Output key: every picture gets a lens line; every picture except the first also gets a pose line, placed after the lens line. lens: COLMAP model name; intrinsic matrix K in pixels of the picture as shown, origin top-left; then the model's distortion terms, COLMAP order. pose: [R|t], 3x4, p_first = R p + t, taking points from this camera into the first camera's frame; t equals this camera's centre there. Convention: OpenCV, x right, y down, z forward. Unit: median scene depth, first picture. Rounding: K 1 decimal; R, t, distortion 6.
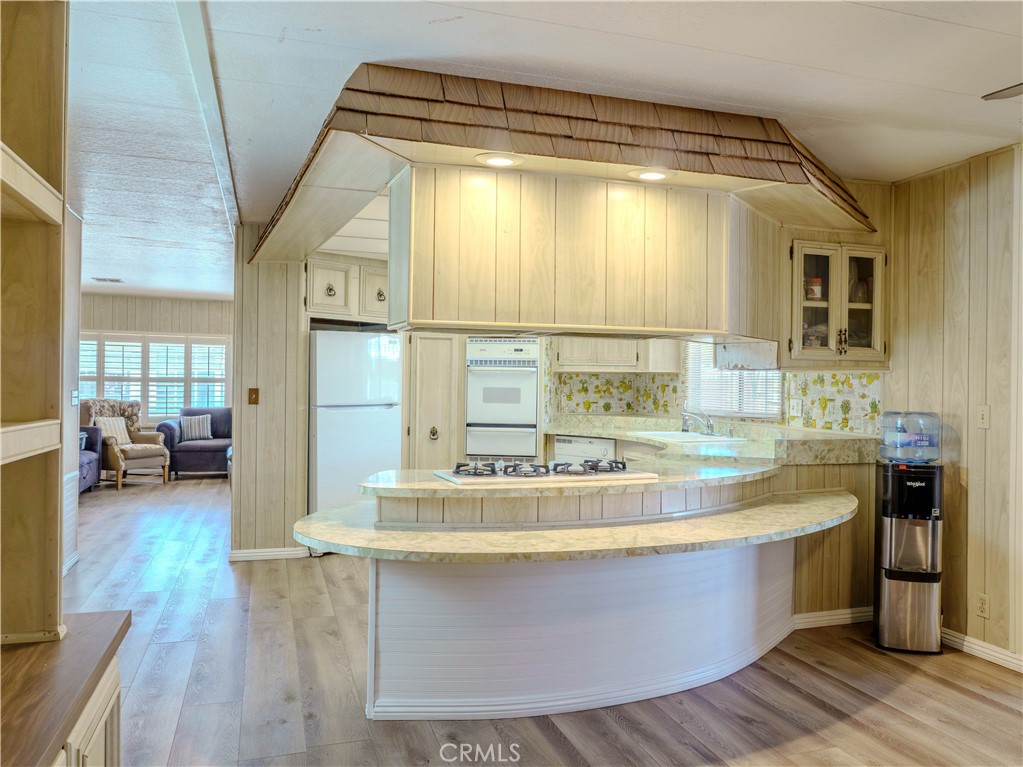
lens RADIAL K [[773.2, 0, 511.5], [0, 773.2, 383.5], [0, 0, 1]] dist [-0.006812, -0.001380]
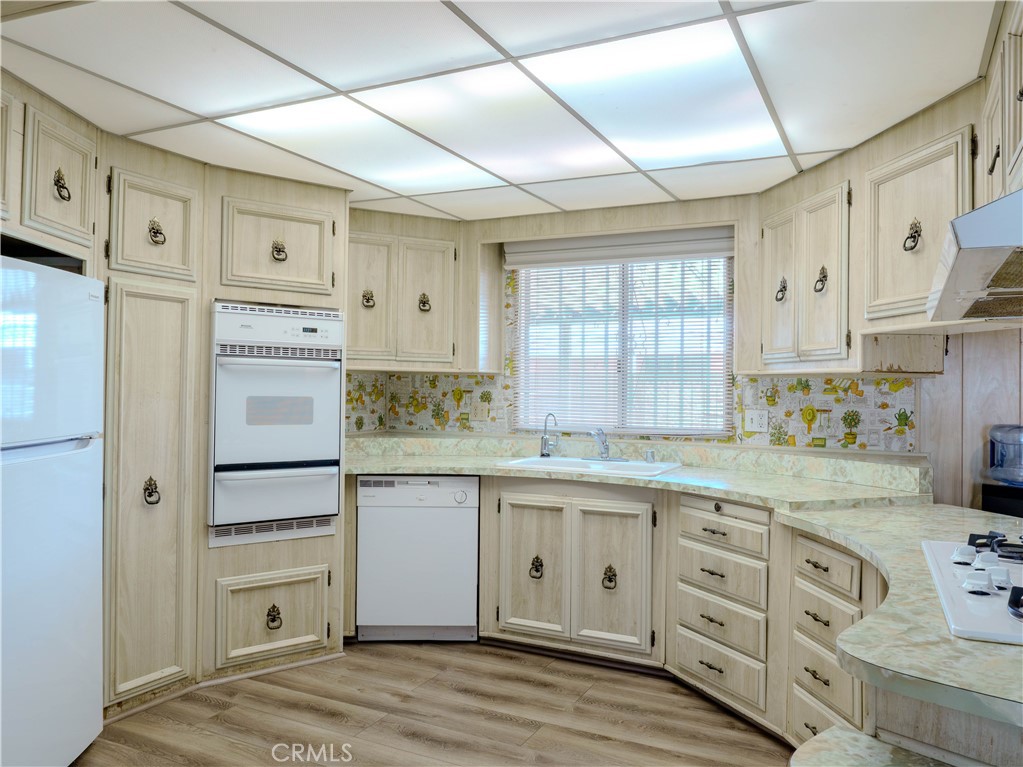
lens RADIAL K [[773.2, 0, 511.5], [0, 773.2, 383.5], [0, 0, 1]] dist [-0.006812, -0.001380]
pose [[0.697810, 0.003654, 0.716273, -0.292662], [-0.003196, 0.999993, -0.001988, -0.003411], [-0.716276, -0.000902, 0.697817, 0.497671]]
